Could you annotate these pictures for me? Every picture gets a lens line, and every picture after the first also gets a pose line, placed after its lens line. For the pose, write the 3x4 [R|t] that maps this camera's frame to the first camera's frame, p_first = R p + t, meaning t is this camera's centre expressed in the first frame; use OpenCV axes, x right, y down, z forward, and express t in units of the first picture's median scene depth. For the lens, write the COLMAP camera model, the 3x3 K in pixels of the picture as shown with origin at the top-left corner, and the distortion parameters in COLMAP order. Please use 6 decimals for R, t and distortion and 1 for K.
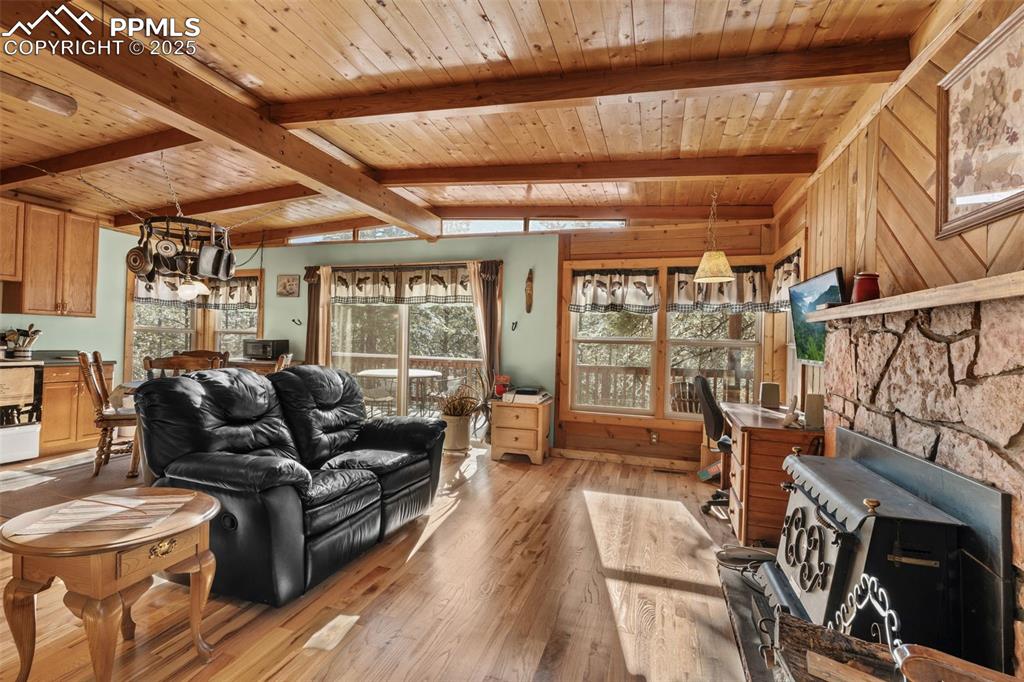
lens RADIAL K [[450.7, 0, 509.3], [0, 450.7, 340.3], [0, 0, 1]] dist [-0.004344, 0.000811]
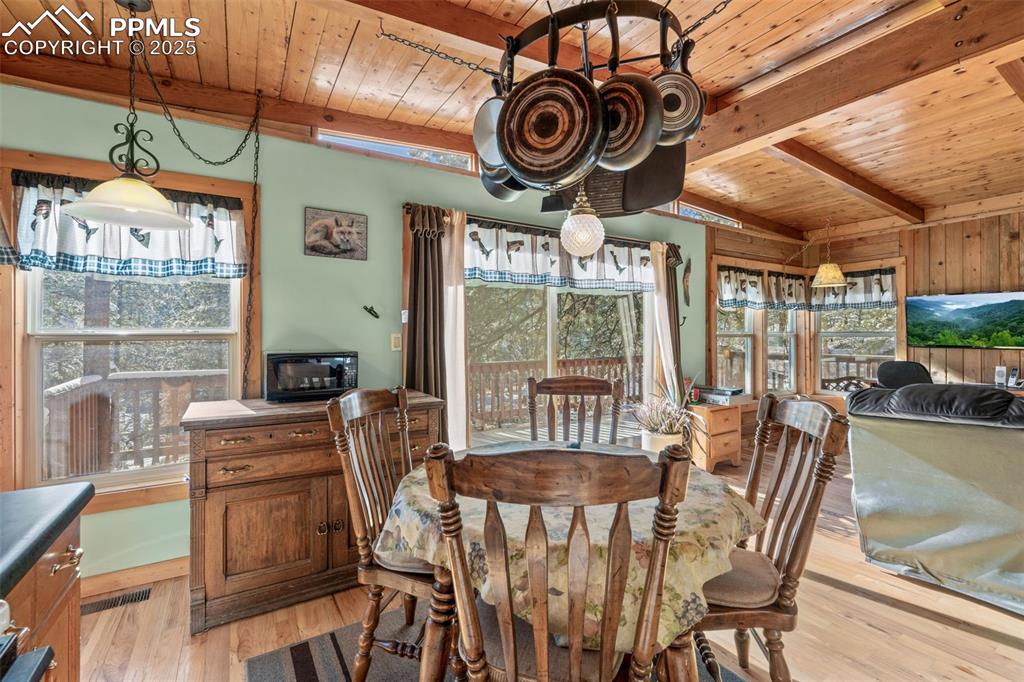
lens RADIAL K [[450.7, 0, 510.2], [0, 450.7, 334.3], [0, 0, 1]] dist [-0.004344, 0.000811]
pose [[0.652685, -0.026807, 0.757155, -0.965315], [0.014697, 0.999634, 0.022723, -0.032791], [-0.757487, -0.003703, 0.652840, 0.738140]]
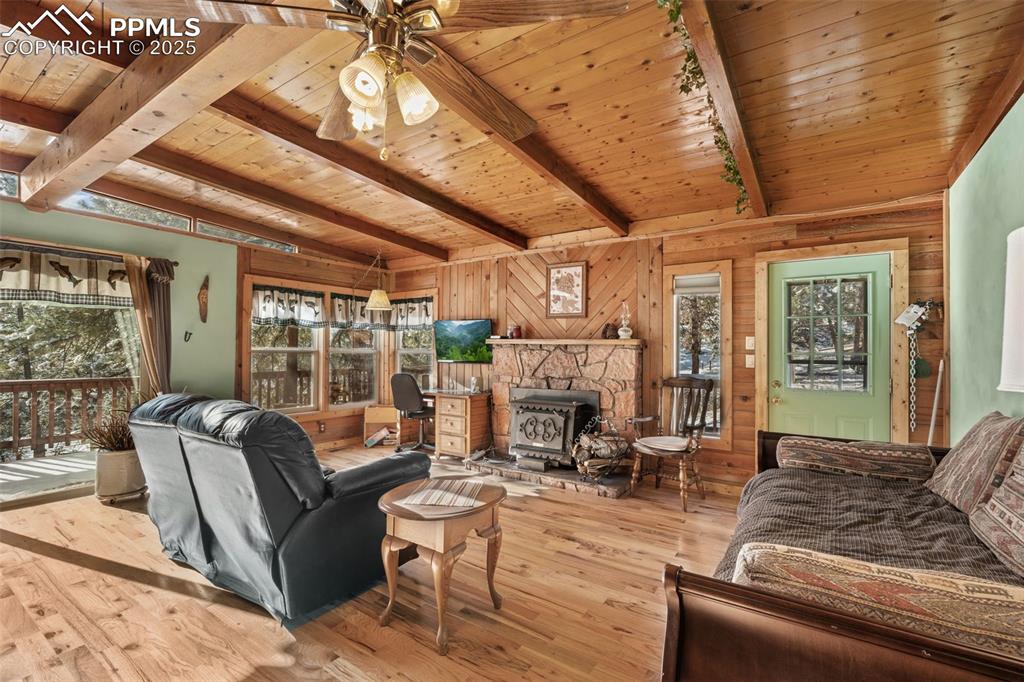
lens RADIAL K [[450.7, 0, 512.7], [0, 450.7, 346.4], [0, 0, 1]] dist [-0.004344, 0.000811]
pose [[0.283520, -0.014677, 0.958854, -0.729005], [-0.004373, 0.999853, 0.016597, -0.032737], [-0.958956, -0.008899, 0.283414, 0.136806]]
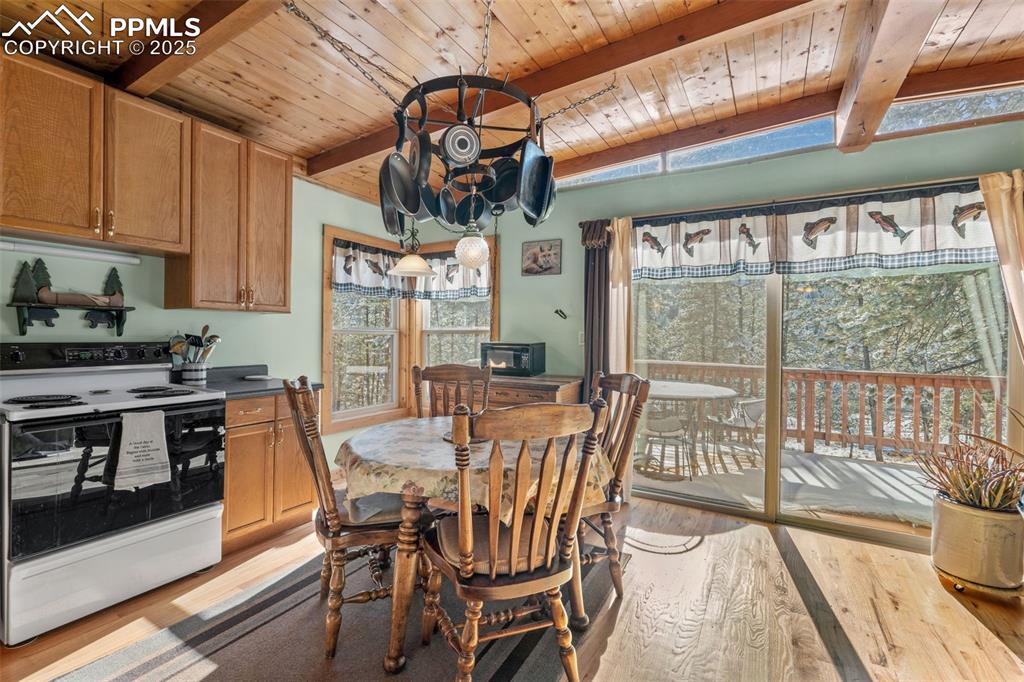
lens RADIAL K [[450.7, 0, 515.4], [0, 450.7, 337.1], [0, 0, 1]] dist [-0.004344, 0.000811]
pose [[0.977913, -0.014161, -0.208531, -0.523382], [0.016039, 0.999845, 0.007320, -0.018386], [0.208395, -0.010503, 0.977988, 0.488260]]
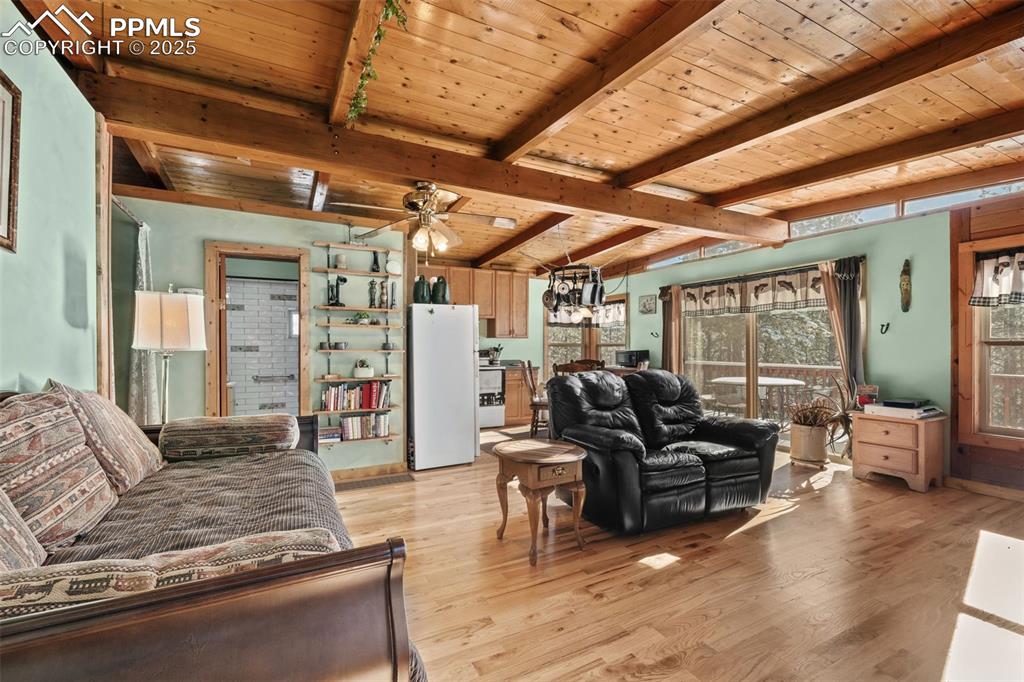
lens RADIAL K [[450.7, 0, 516.3], [0, 450.7, 342.1], [0, 0, 1]] dist [-0.004344, 0.000811]
pose [[0.715159, -0.034440, -0.698113, 0.116318], [0.022236, 0.999401, -0.026525, 0.002014], [0.698608, 0.003446, 0.715496, -0.121954]]
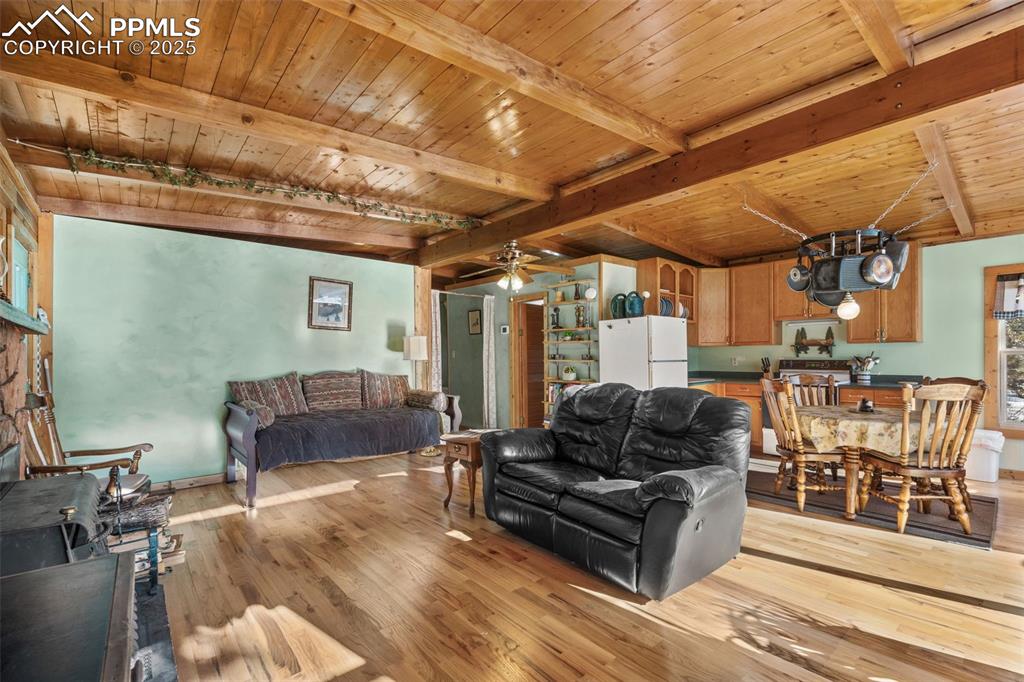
lens RADIAL K [[450.7, 0, 513.8], [0, 450.7, 354.7], [0, 0, 1]] dist [-0.004344, 0.000811]
pose [[-0.524329, -0.029562, -0.851002, 0.374629], [-0.005380, 0.999492, -0.031405, 0.012555], [0.851499, -0.011888, -0.524222, 0.830668]]
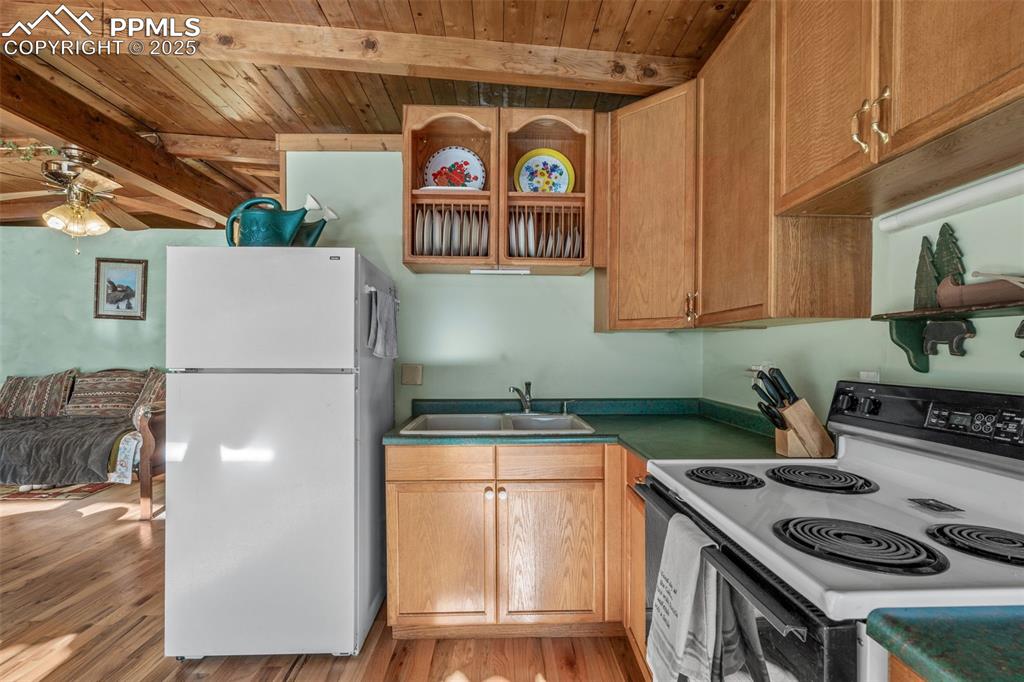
lens RADIAL K [[450.7, 0, 510.9], [0, 450.7, 354.6], [0, 0, 1]] dist [-0.004344, 0.000811]
pose [[-0.942443, -0.032554, -0.332778, -0.819384], [-0.031074, 0.999469, -0.009770, -0.025173], [0.332919, 0.001133, -0.942955, 1.017277]]
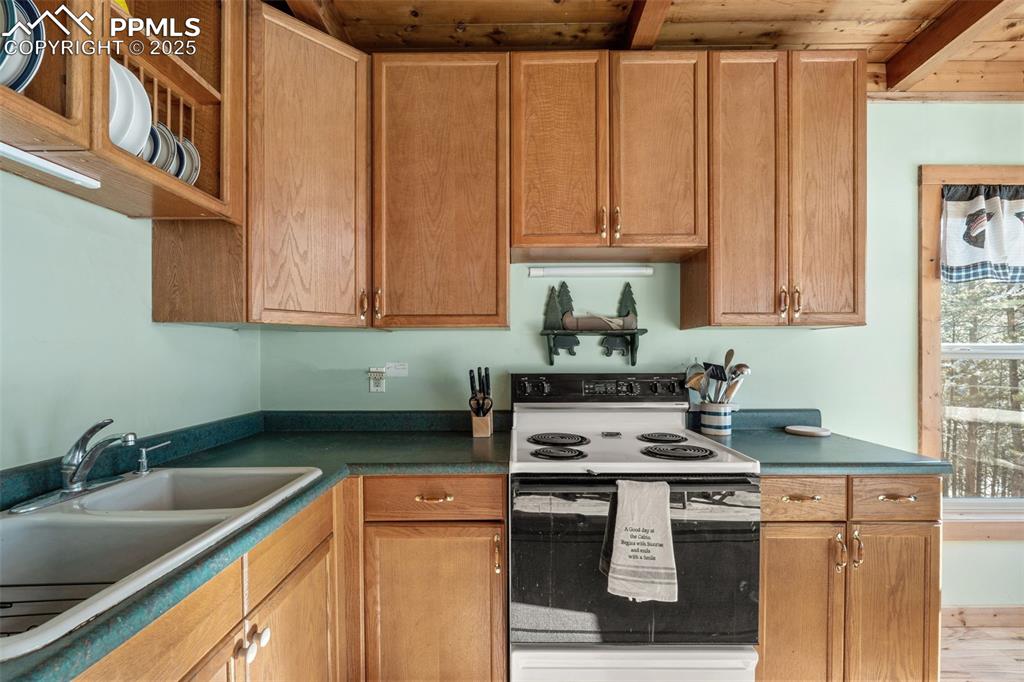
lens RADIAL K [[450.7, 0, 511.2], [0, 450.7, 356.9], [0, 0, 1]] dist [-0.004344, 0.000811]
pose [[0.295350, -0.024234, -0.955082, -0.716304], [0.017778, 0.999645, -0.019867, -0.025073], [0.955224, -0.011111, 0.295676, 0.674731]]
